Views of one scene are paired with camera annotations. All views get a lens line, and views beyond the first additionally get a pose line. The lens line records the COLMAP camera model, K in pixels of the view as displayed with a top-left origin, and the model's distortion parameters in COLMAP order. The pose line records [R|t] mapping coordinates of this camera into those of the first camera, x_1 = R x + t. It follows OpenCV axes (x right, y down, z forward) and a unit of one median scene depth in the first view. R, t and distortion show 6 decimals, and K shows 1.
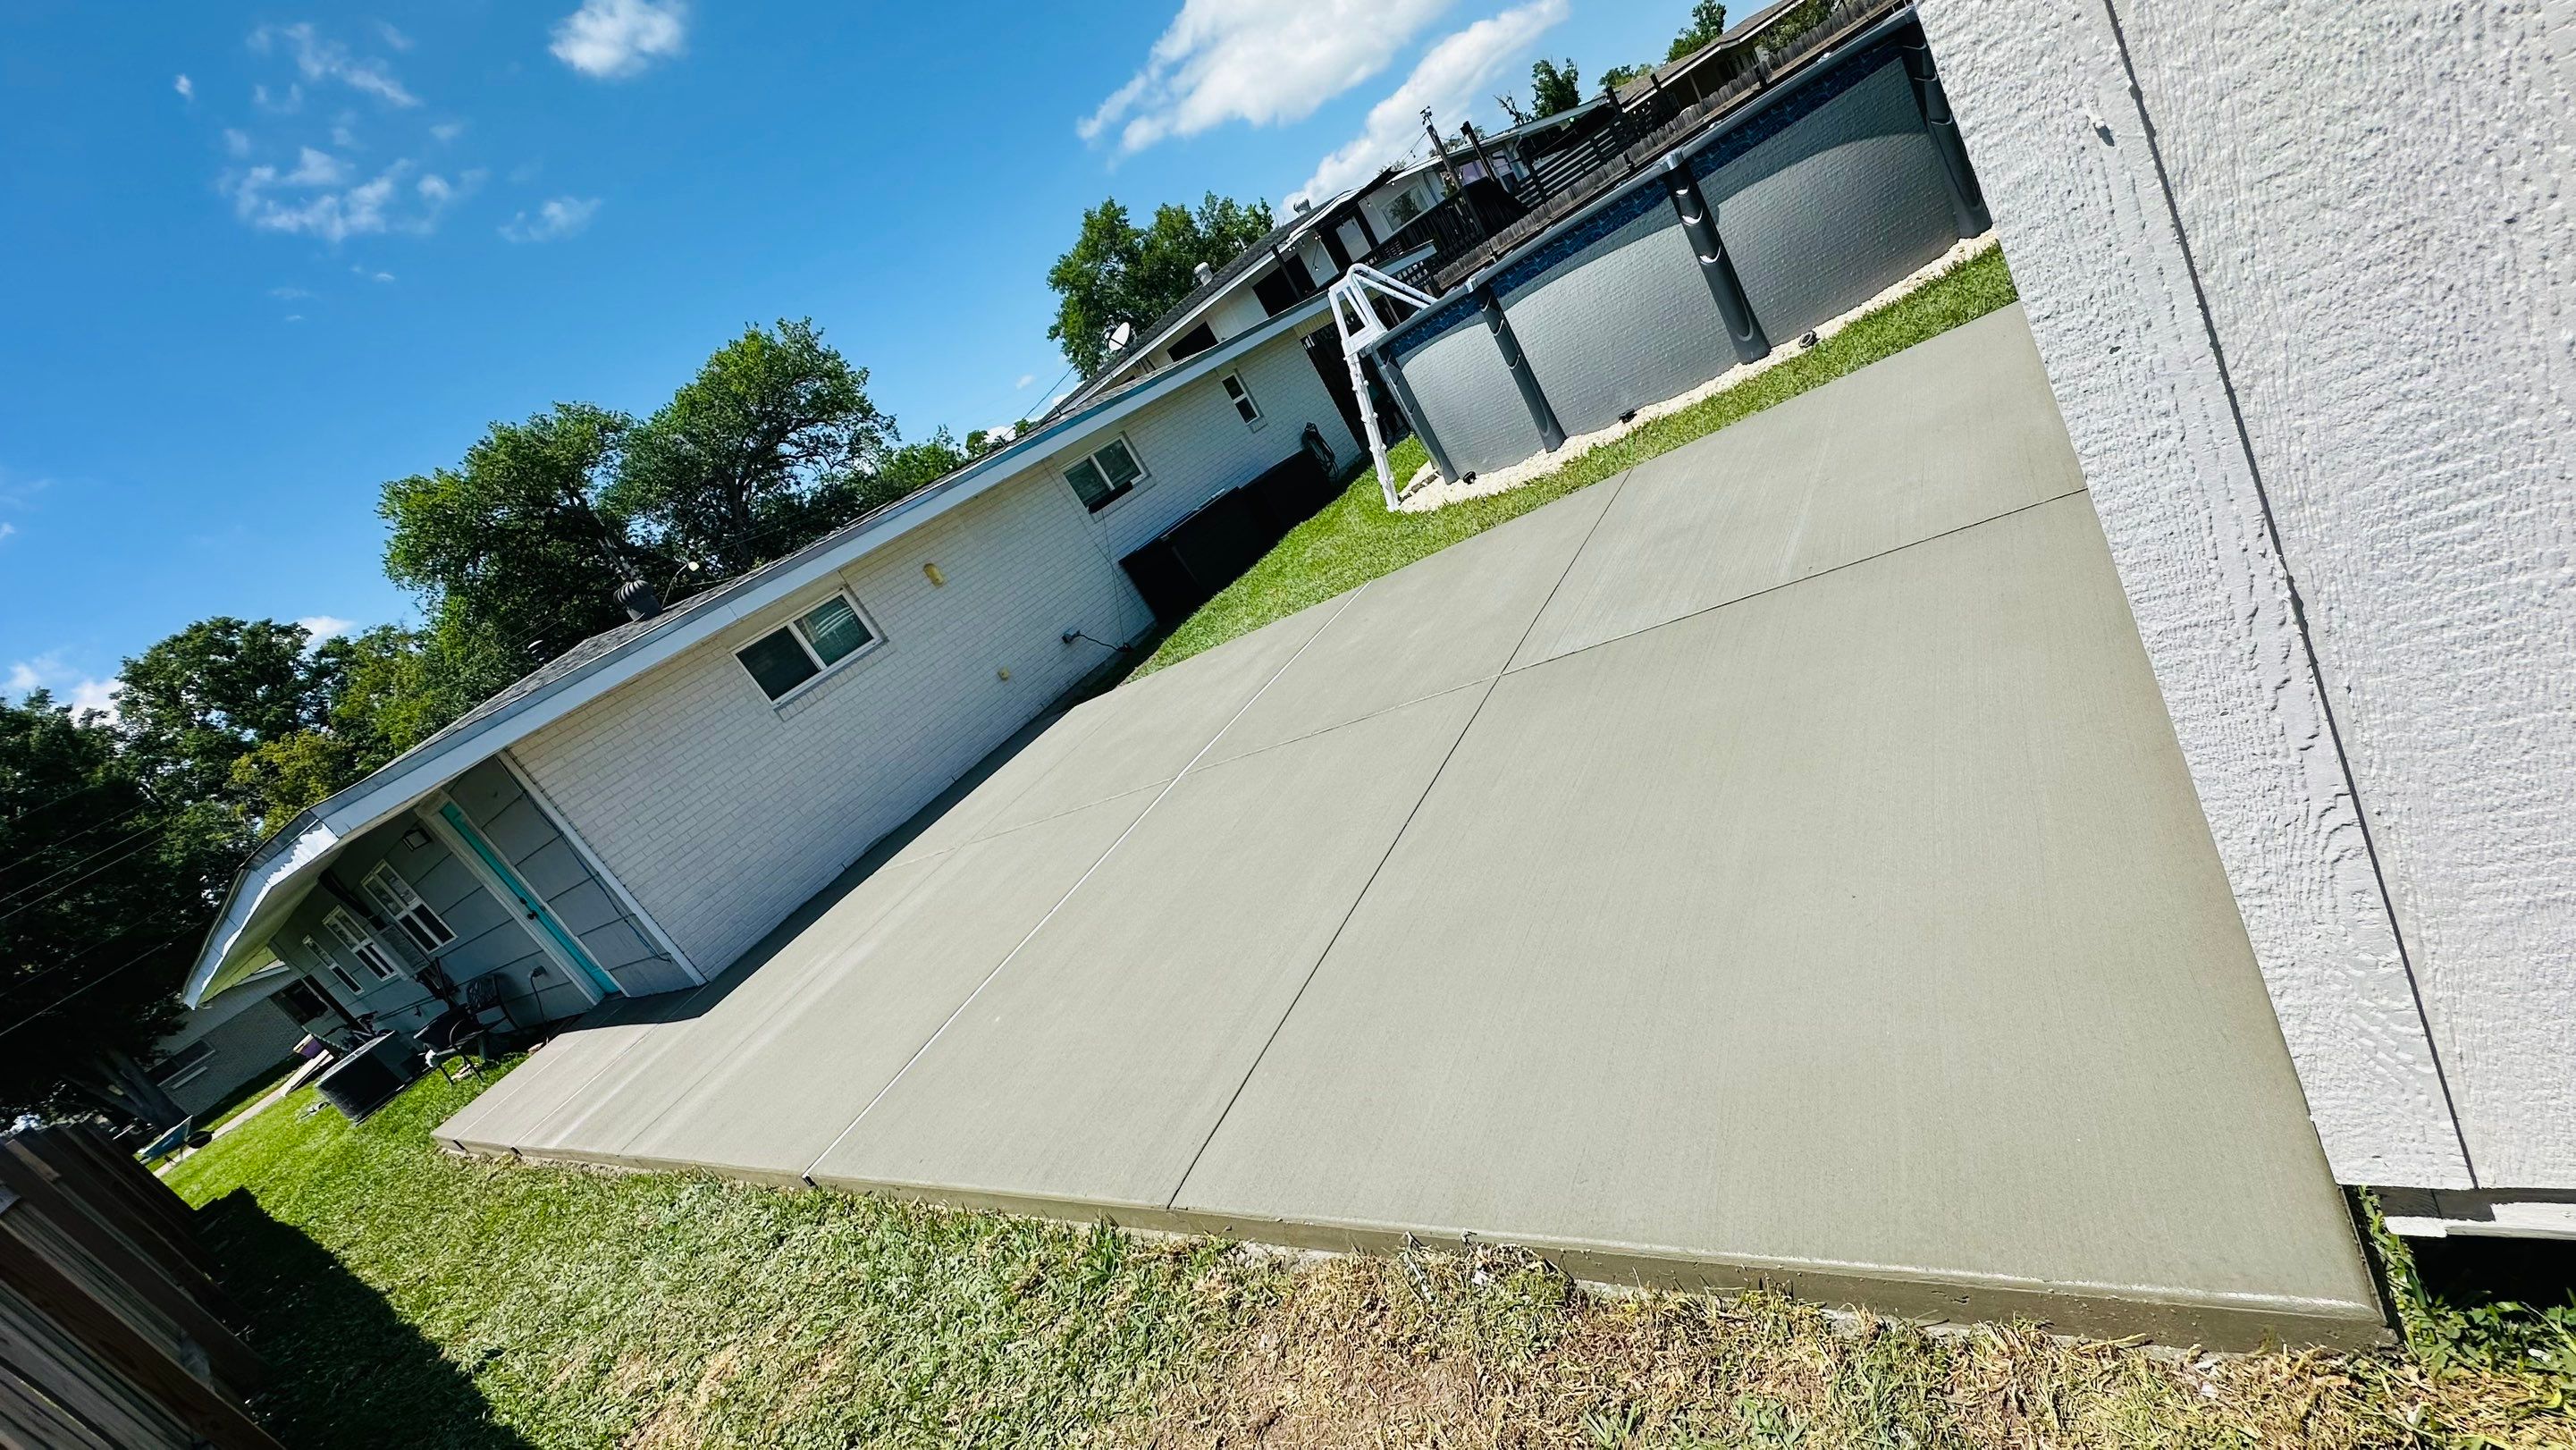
lens RADIAL K [[1022.2, 0, 1283.5], [0, 1022.2, 723.1], [0, 0, 1]] dist [-0.001087, 0.001830]
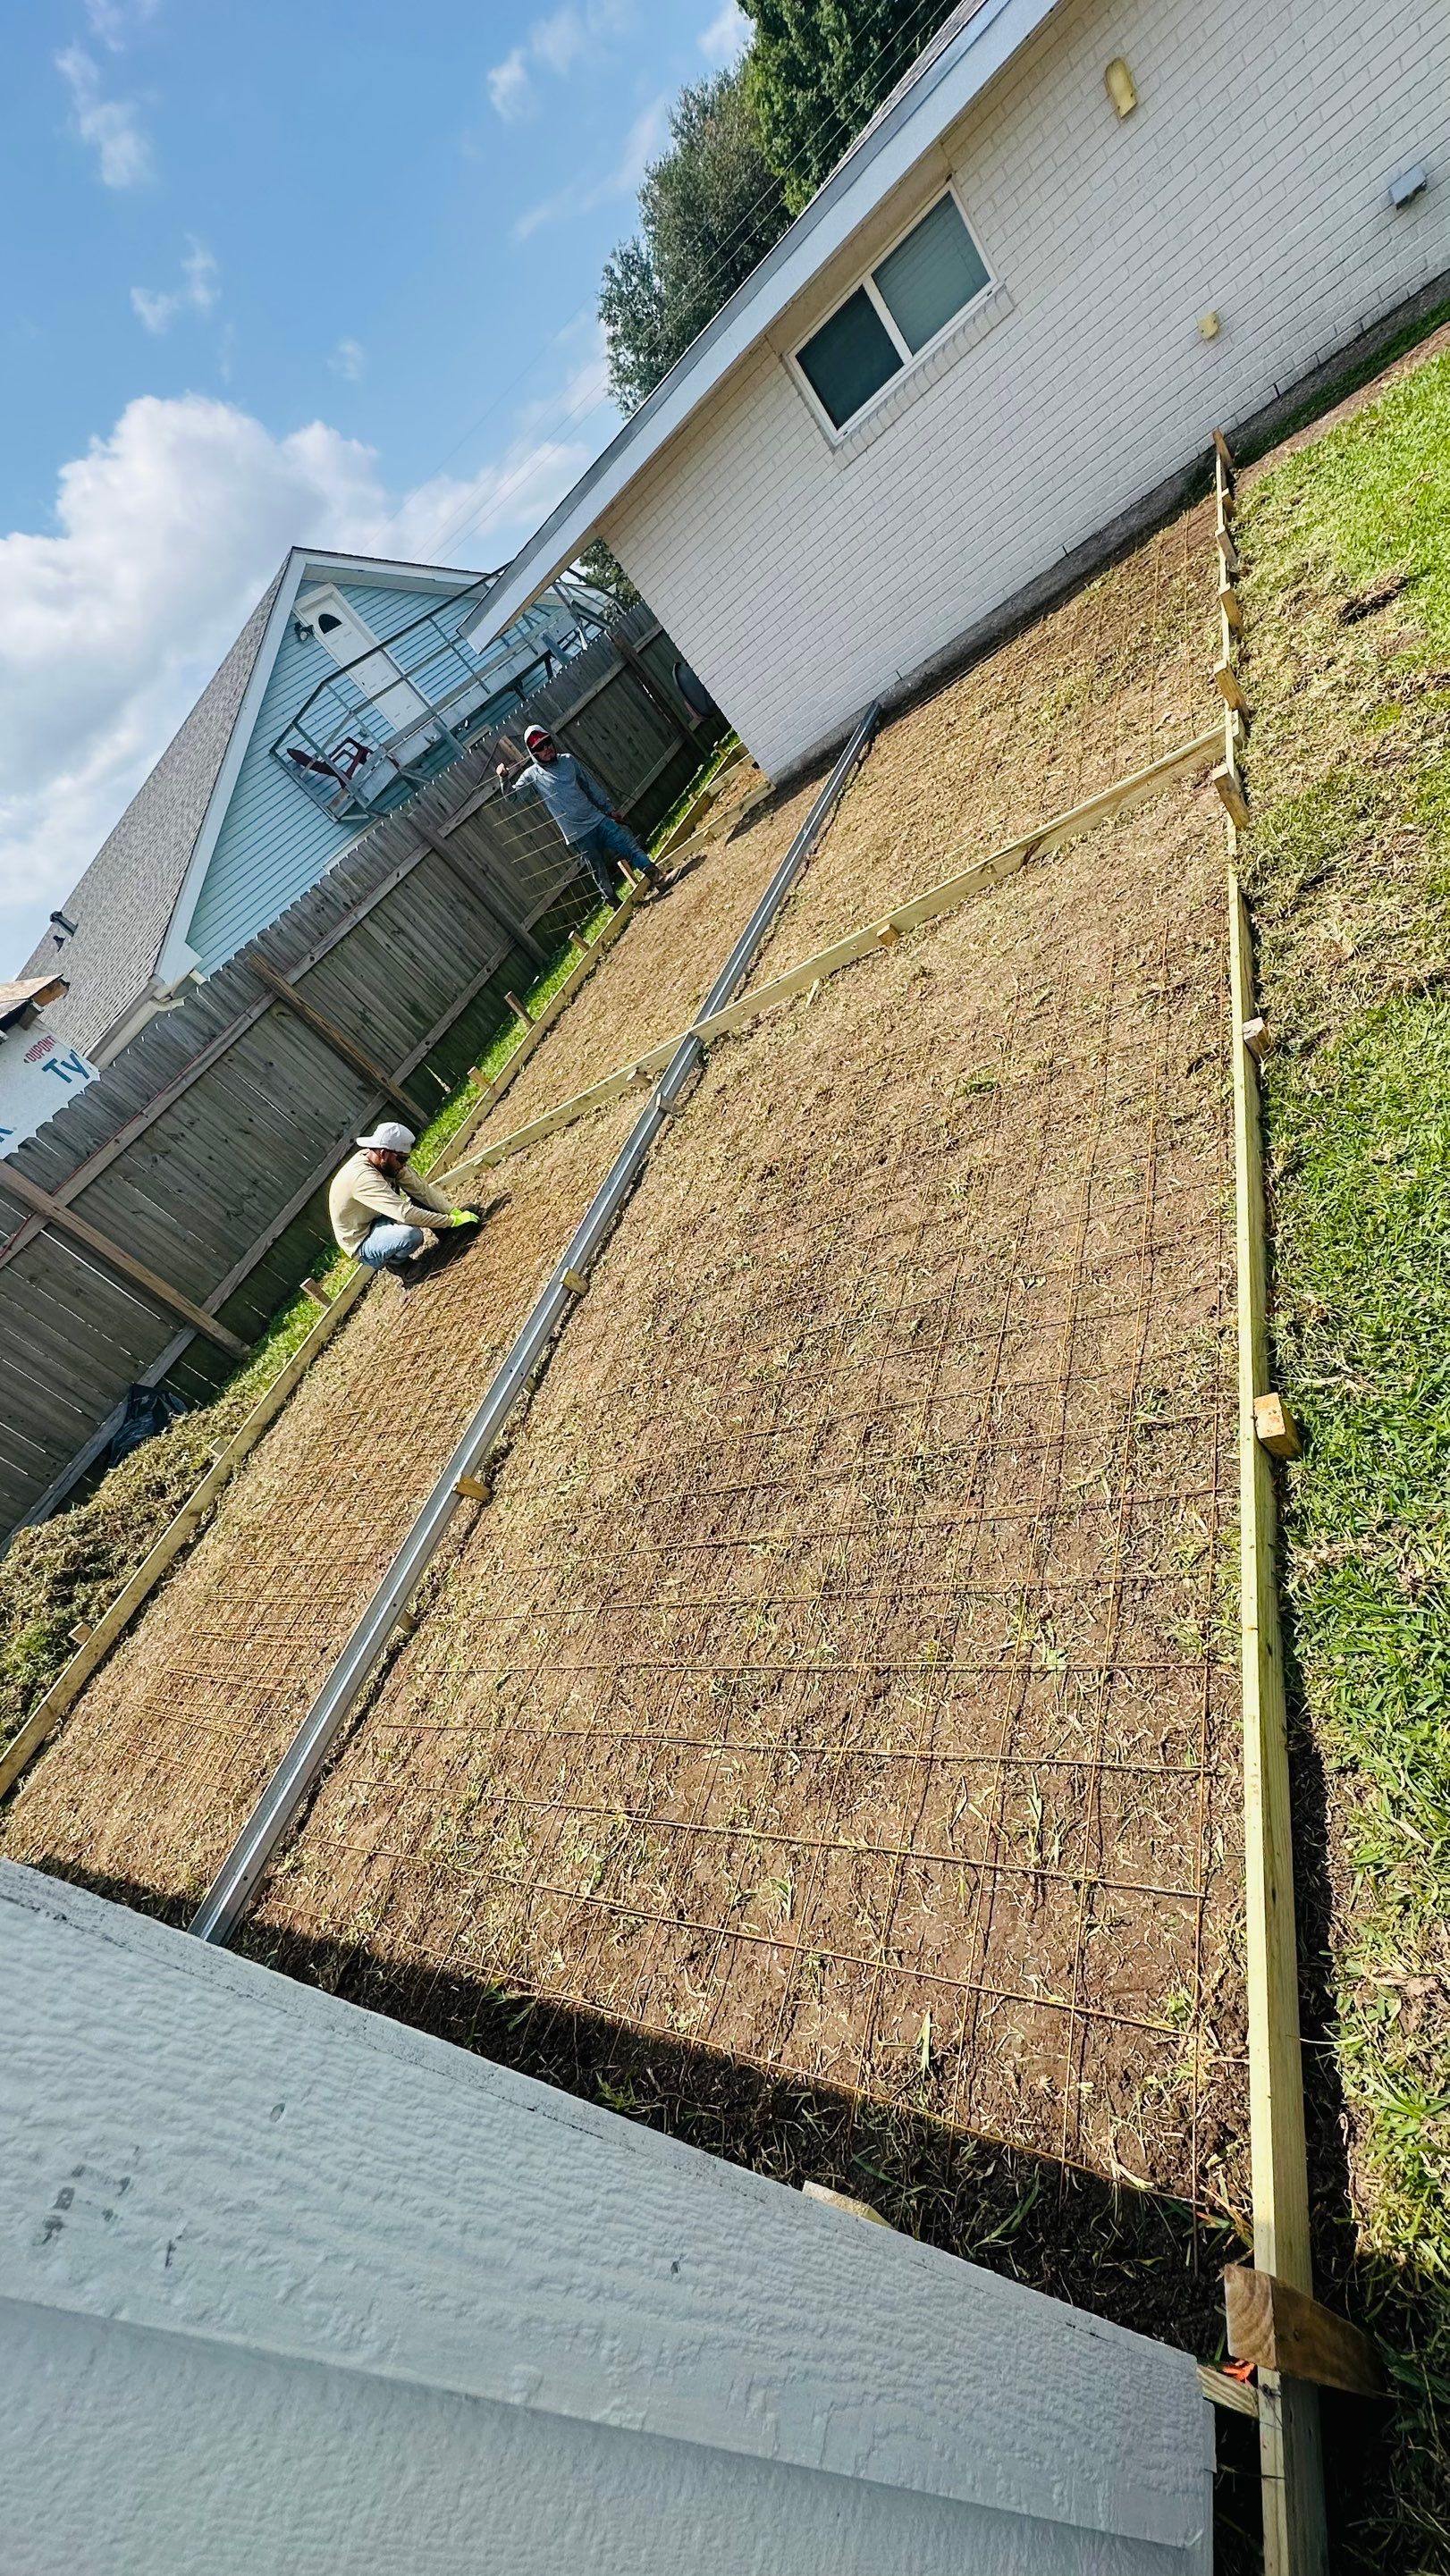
lens RADIAL K [[1026.7, 0, 725.0], [0, 1026.7, 1288.0], [0, 0, 1]] dist [-0.004096, 0.001127]
pose [[0.444608, 0.732410, -0.515654, 0.318759], [0.193235, 0.483701, 0.853636, -0.353294], [0.874634, -0.479175, 0.073530, 0.492299]]
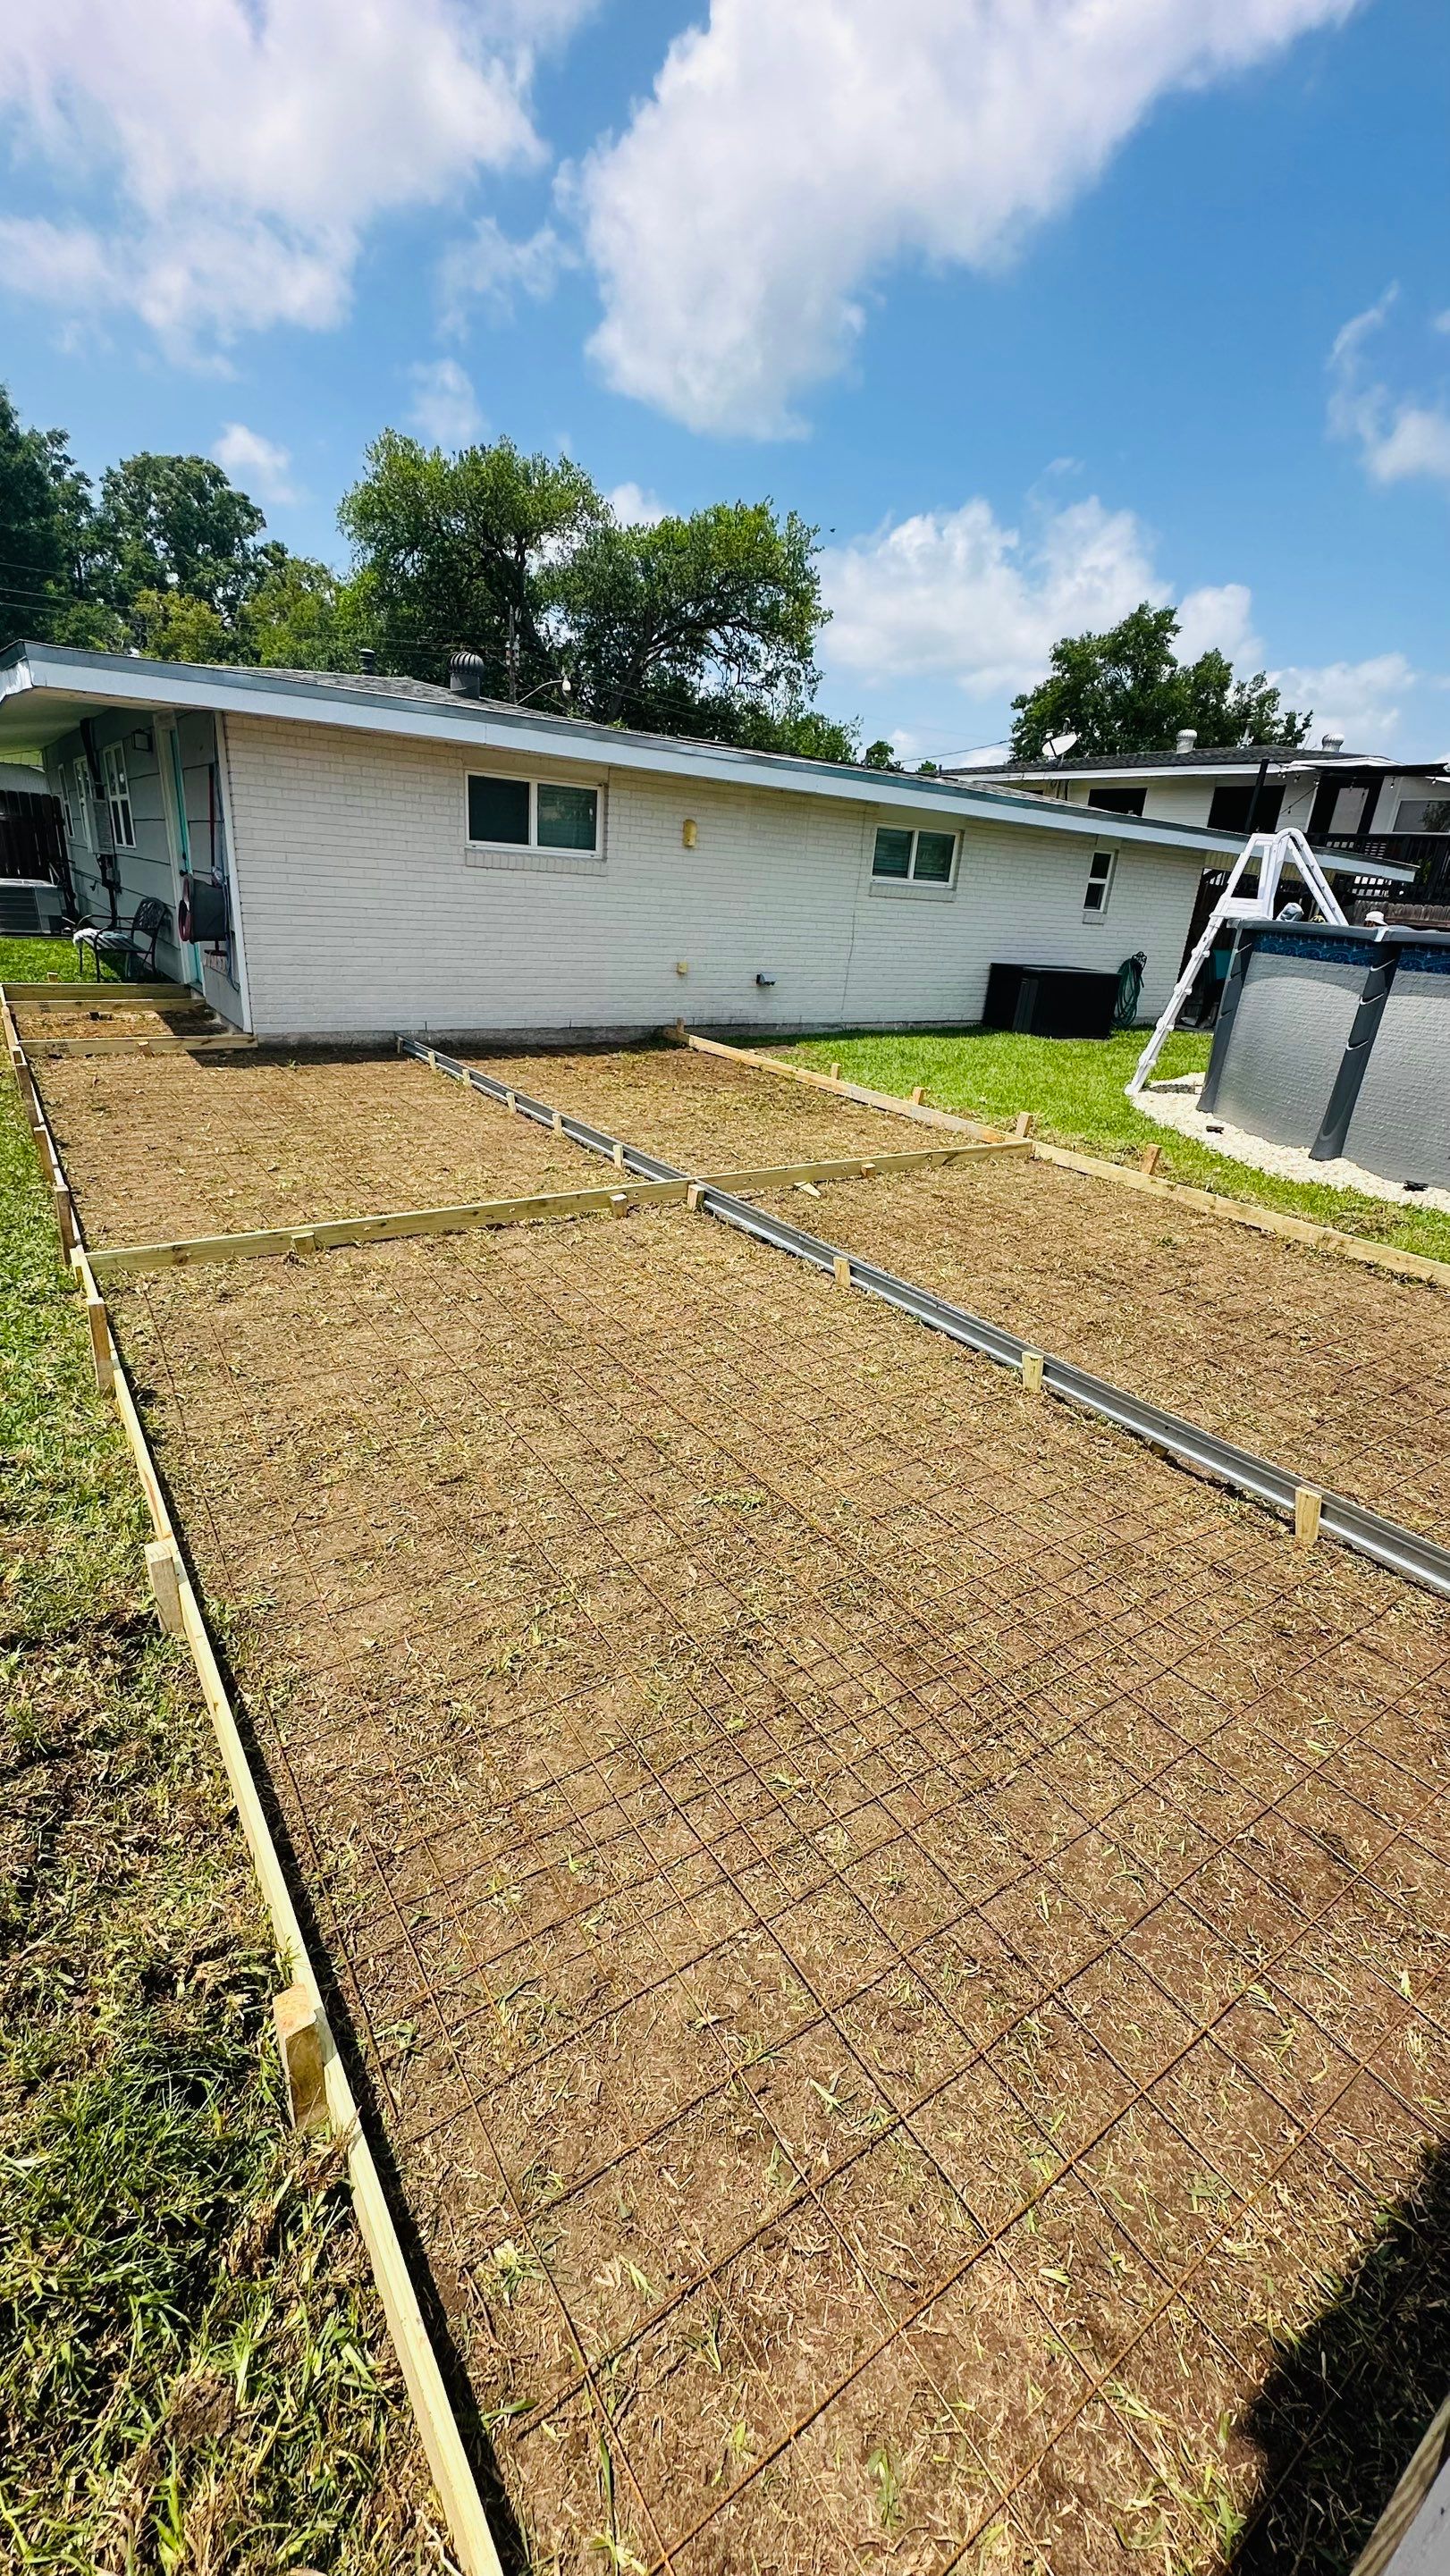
lens RADIAL K [[1026.7, 0, 725.0], [0, 1026.7, 1288.0], [0, 0, 1]] dist [-0.004096, 0.001127]
pose [[0.753188, 0.651335, -0.092036, 0.037570], [-0.627191, 0.753258, 0.198075, -0.041300], [0.198340, -0.091464, 0.975856, 0.065143]]
